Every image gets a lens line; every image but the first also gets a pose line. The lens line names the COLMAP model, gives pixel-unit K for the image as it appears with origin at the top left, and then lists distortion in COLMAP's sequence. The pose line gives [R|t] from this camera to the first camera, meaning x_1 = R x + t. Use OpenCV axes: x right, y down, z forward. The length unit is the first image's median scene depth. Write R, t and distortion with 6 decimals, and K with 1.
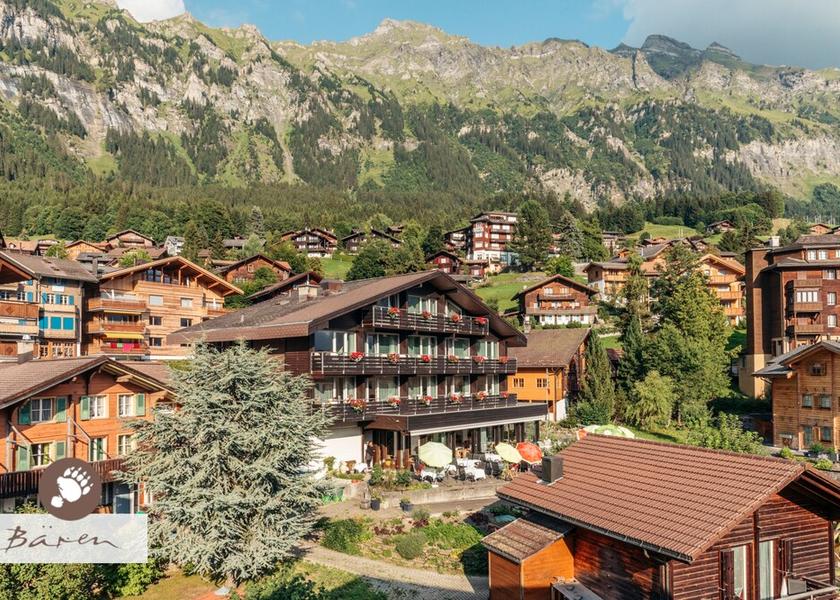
lens RADIAL K [[3181.8, 0, 420.0], [0, 3181.8, 300.0], [0, 0, 1]] dist [0.209788, -2.494196]
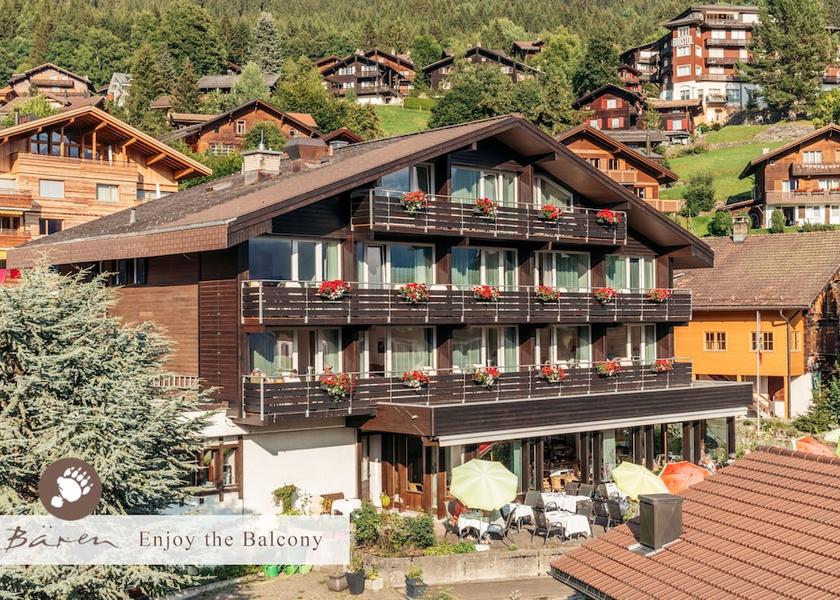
lens RADIAL K [[3181.8, 0, 420.0], [0, 3181.8, 300.0], [0, 0, 1]] dist [0.209788, -2.494196]
pose [[0.904217, -0.007037, -0.427015, 0.203295], [0.011158, 0.999912, 0.007149, 0.015622], [0.426927, -0.011229, 0.904216, 0.532001]]
